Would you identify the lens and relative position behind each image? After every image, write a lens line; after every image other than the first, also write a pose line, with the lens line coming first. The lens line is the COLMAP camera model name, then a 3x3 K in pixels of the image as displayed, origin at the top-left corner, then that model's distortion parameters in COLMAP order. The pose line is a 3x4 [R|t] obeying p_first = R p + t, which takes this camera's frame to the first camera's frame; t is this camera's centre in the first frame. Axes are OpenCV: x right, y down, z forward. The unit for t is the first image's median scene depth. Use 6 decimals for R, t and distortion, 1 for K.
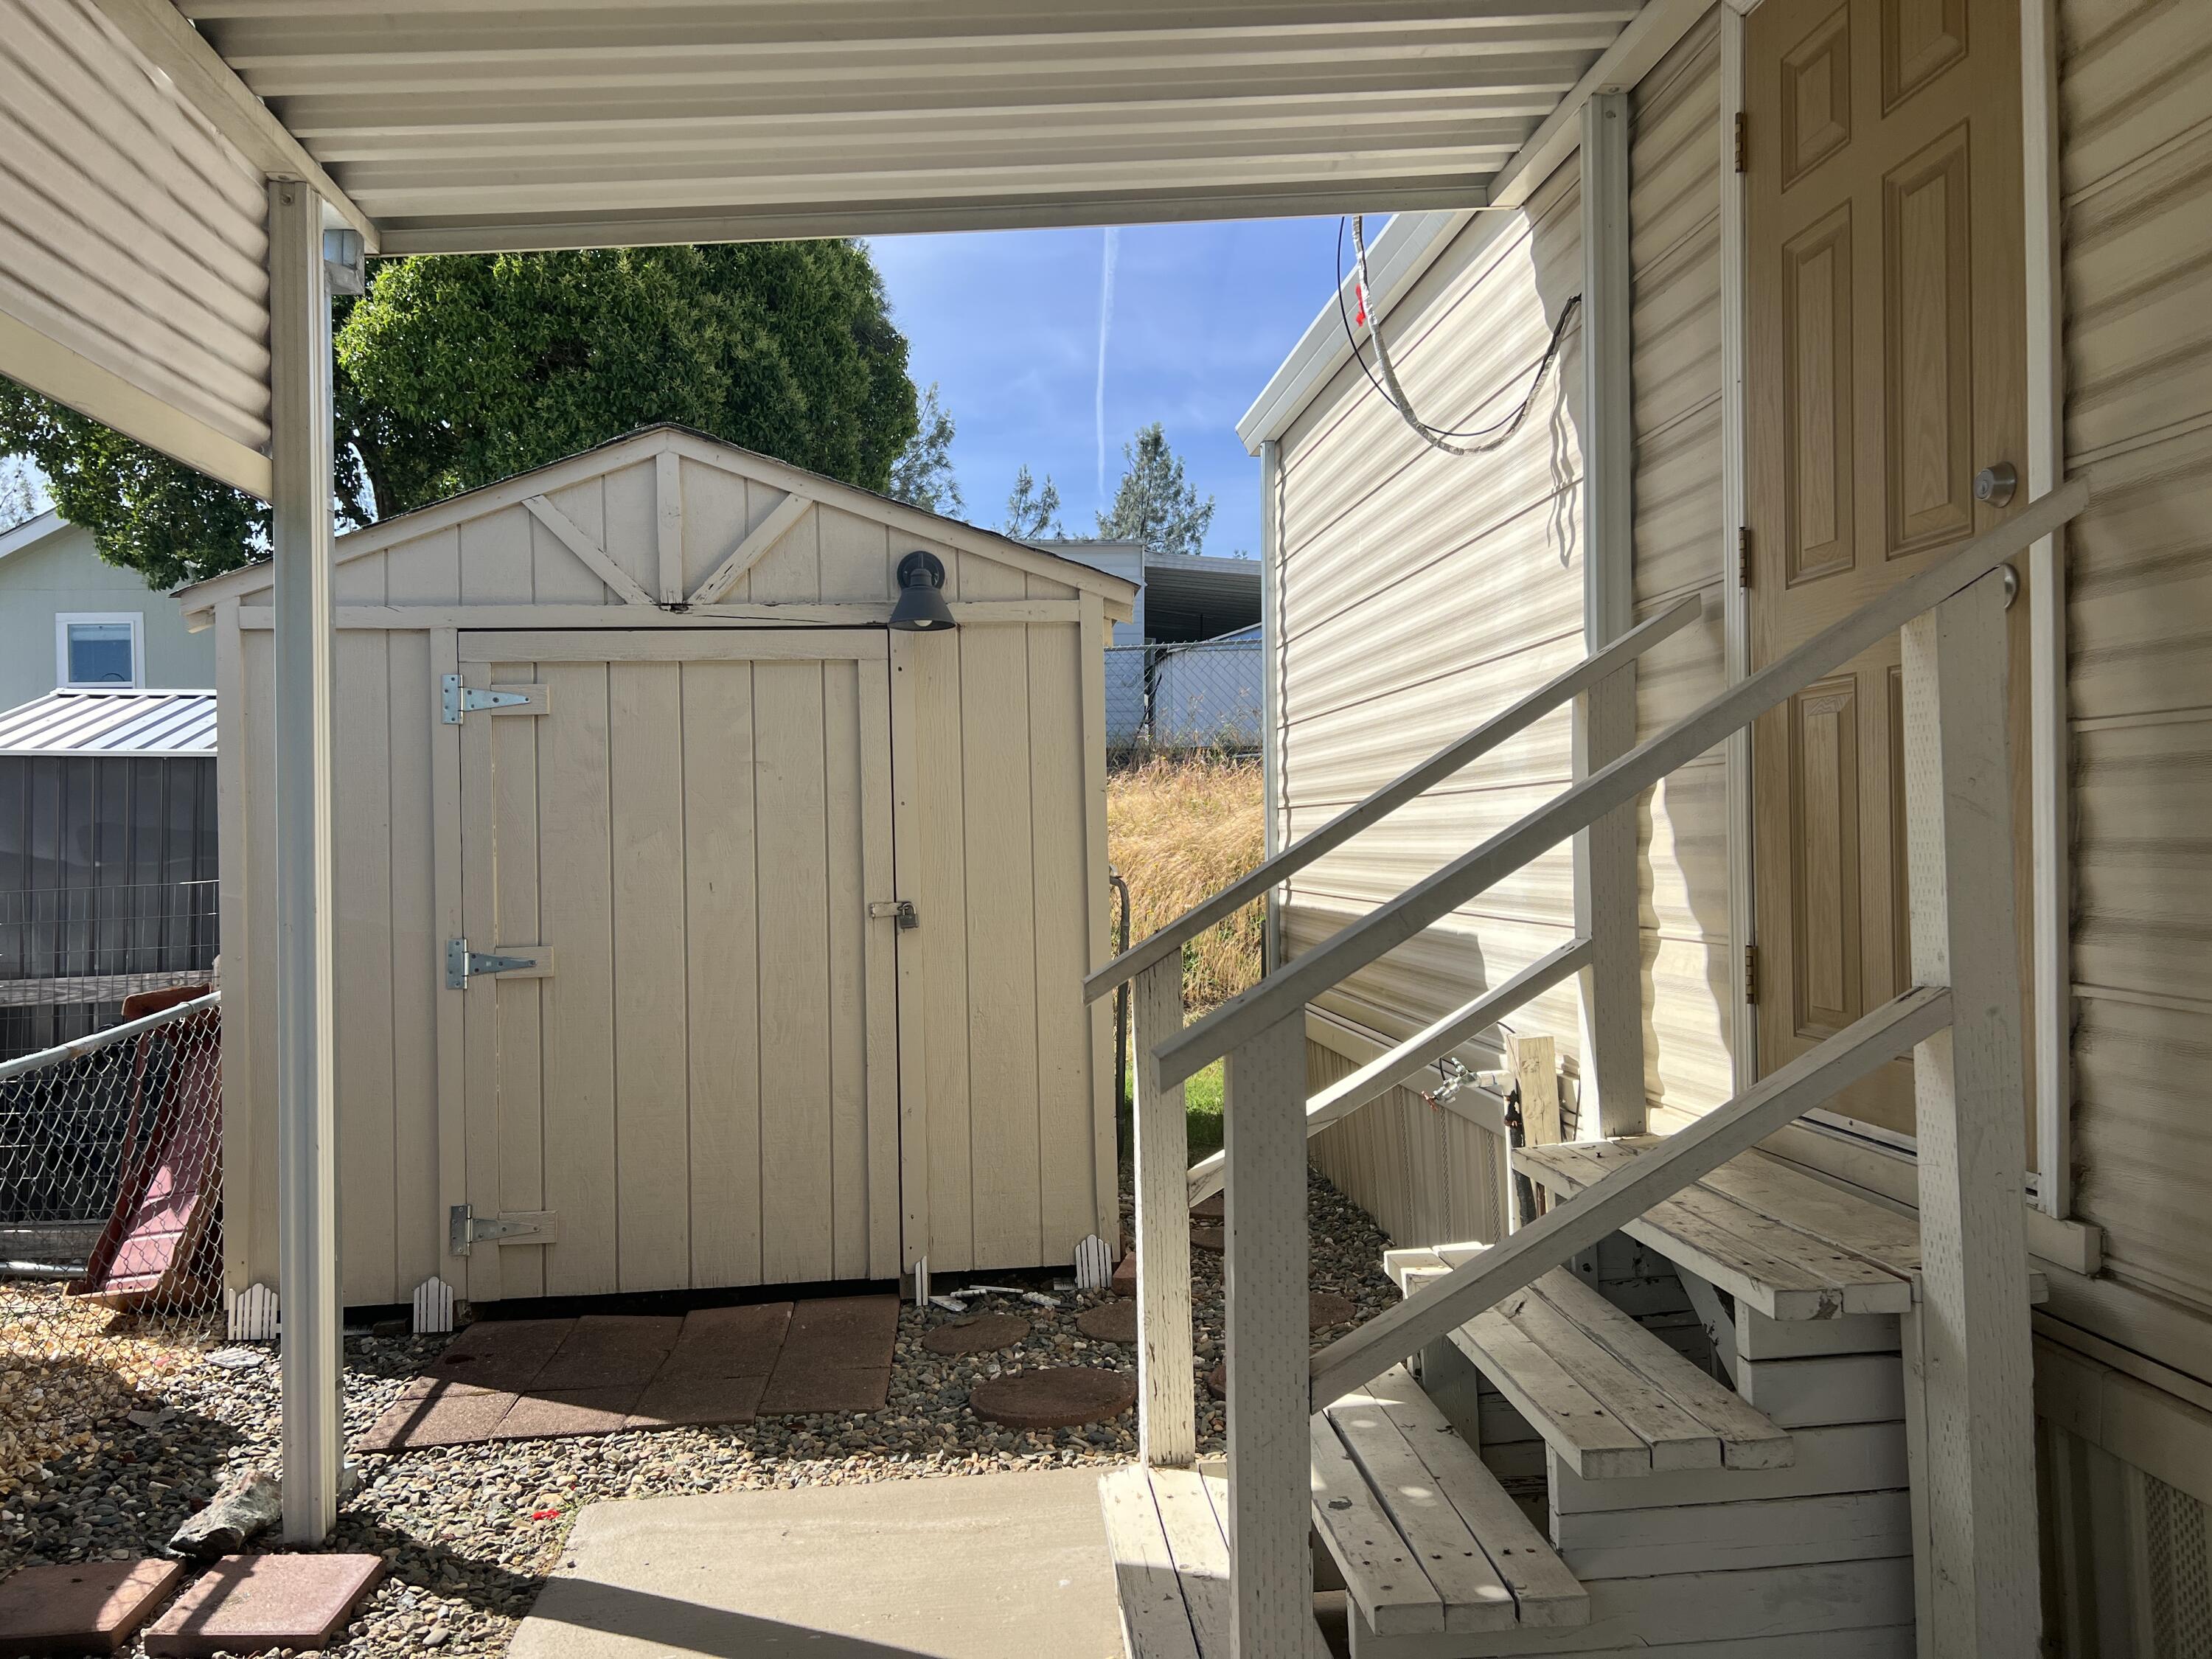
lens RADIAL K [[1673.4, 0, 1106.0], [0, 1673.4, 829.5], [0, 0, 1]] dist [0.119850, -0.227957]
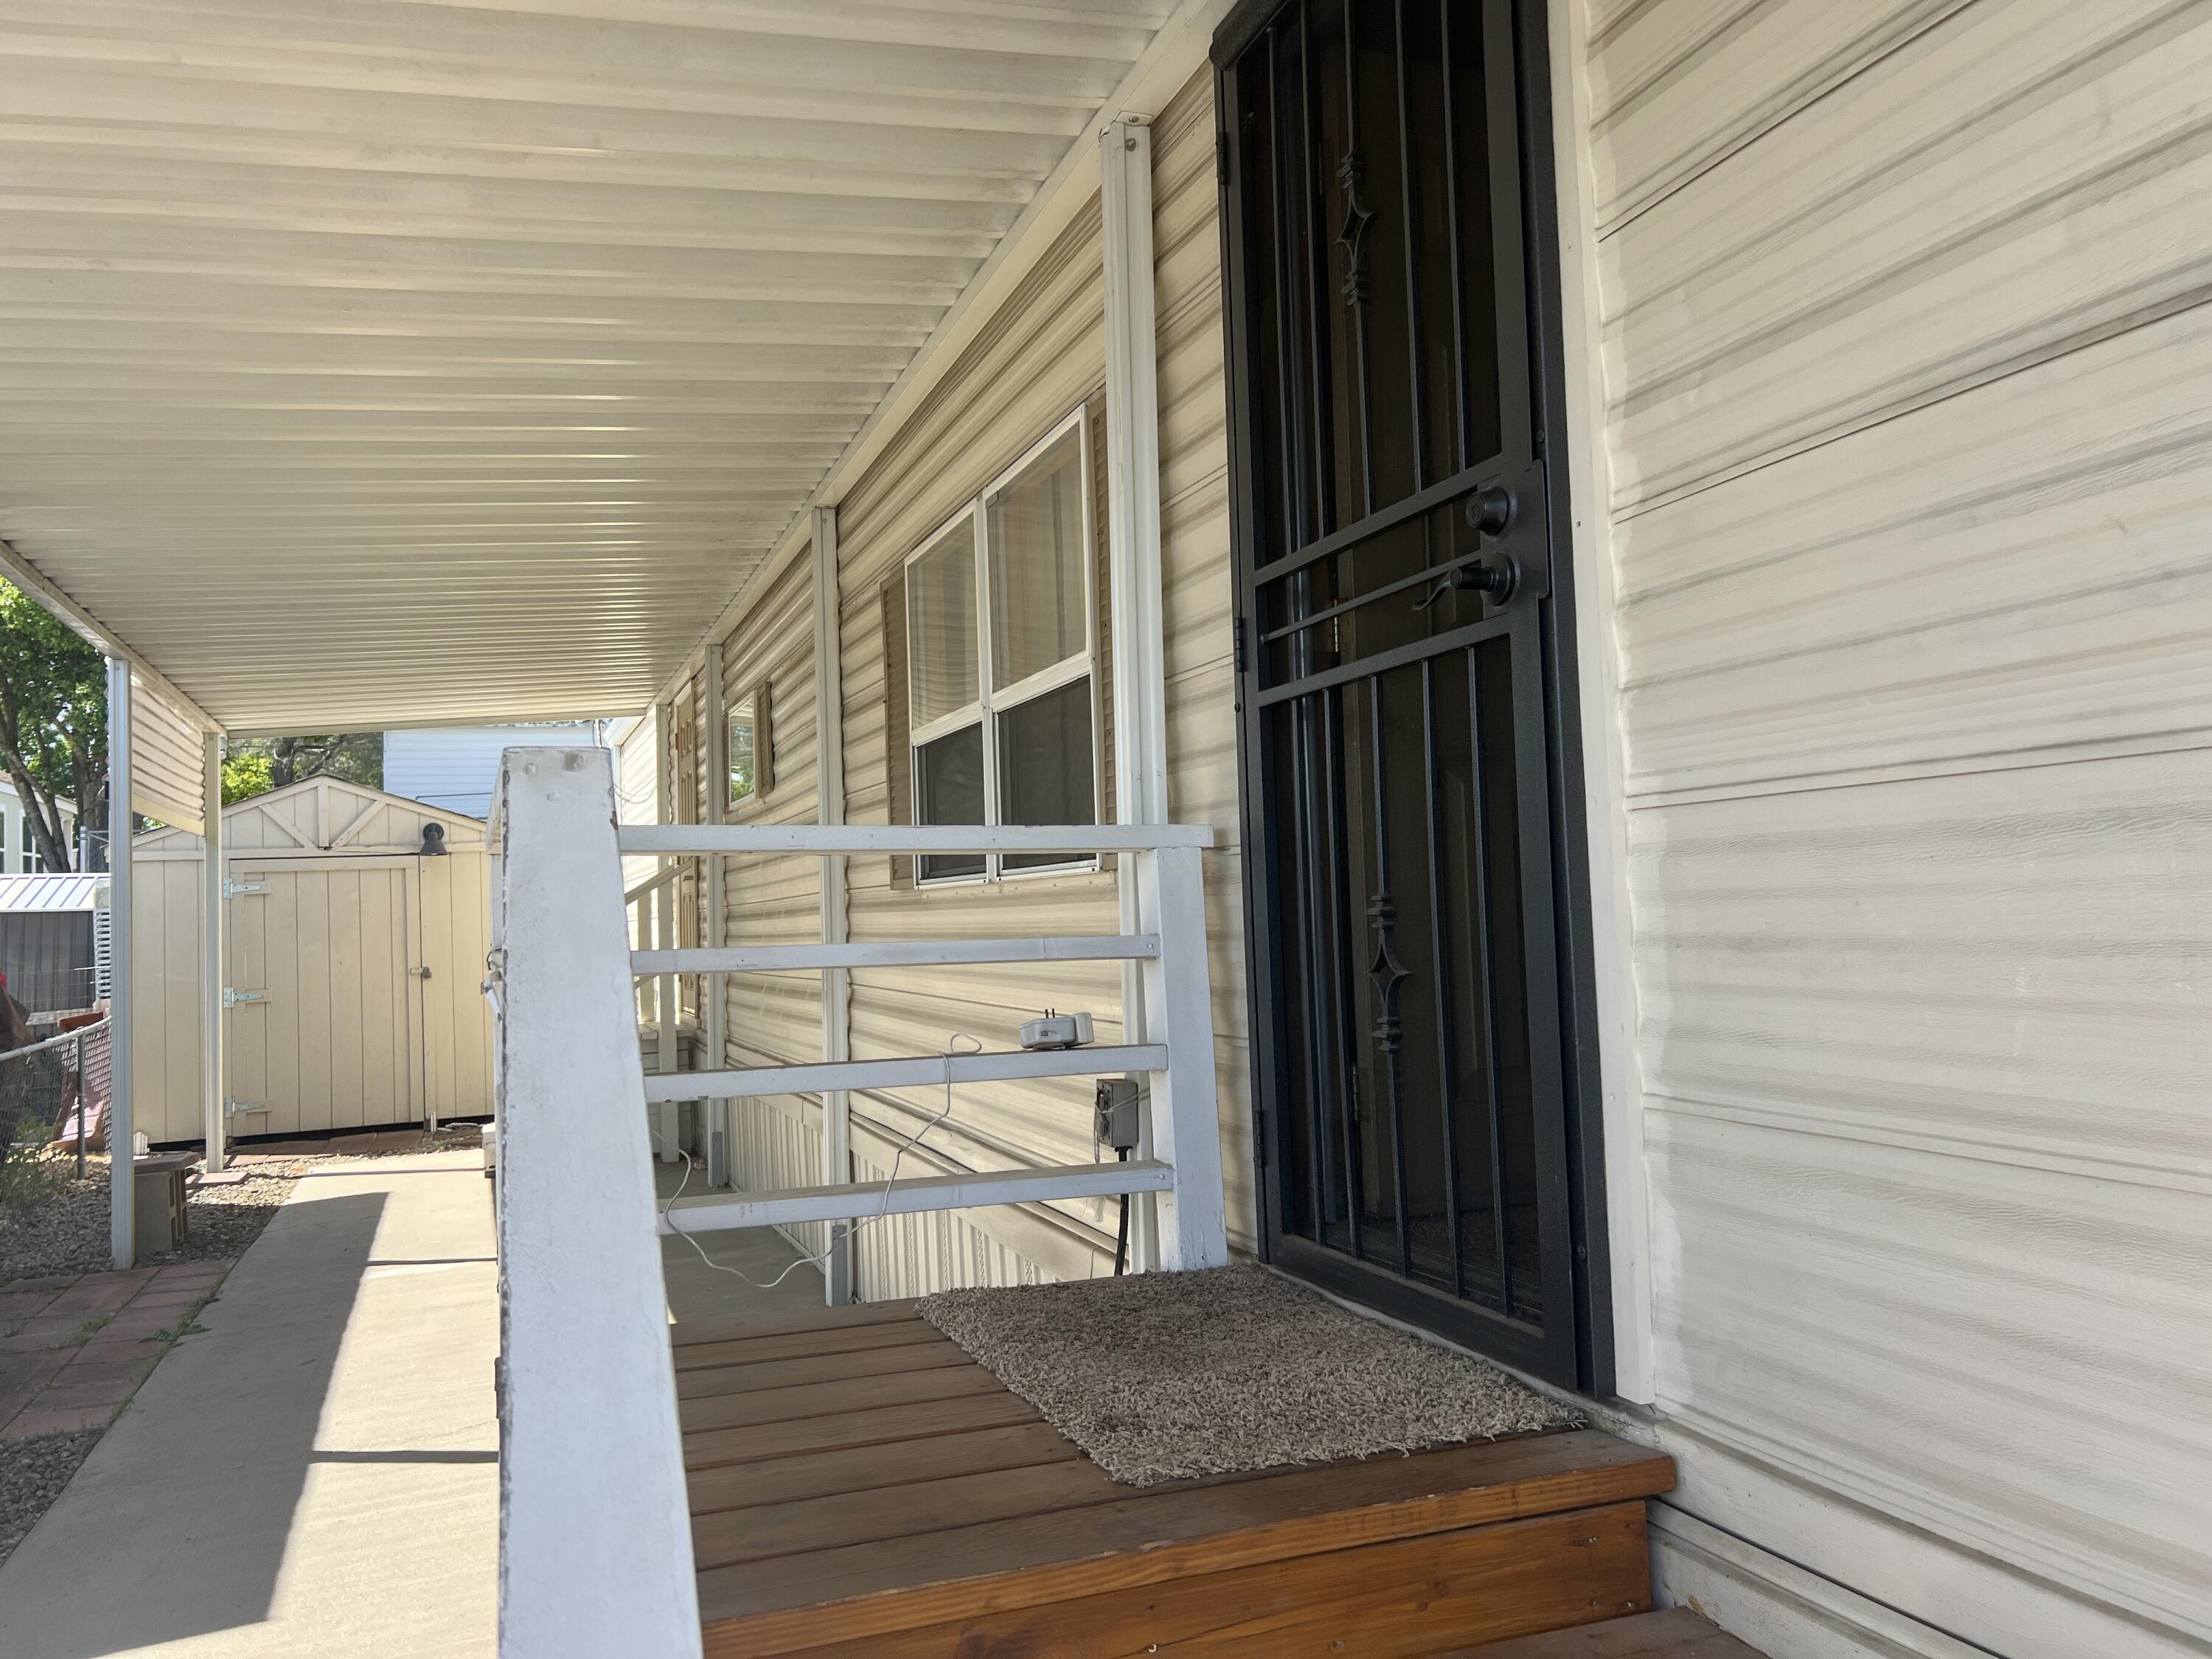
lens RADIAL K [[1691.3, 0, 1106.3], [0, 1691.3, 810.0], [0, 0, 1]] dist [0.009304, -0.003897]
pose [[0.967136, -0.006179, 0.254185, 0.211769], [0.022408, 0.997886, -0.060999, -0.012452], [-0.253271, 0.064690, 0.965230, -1.636954]]
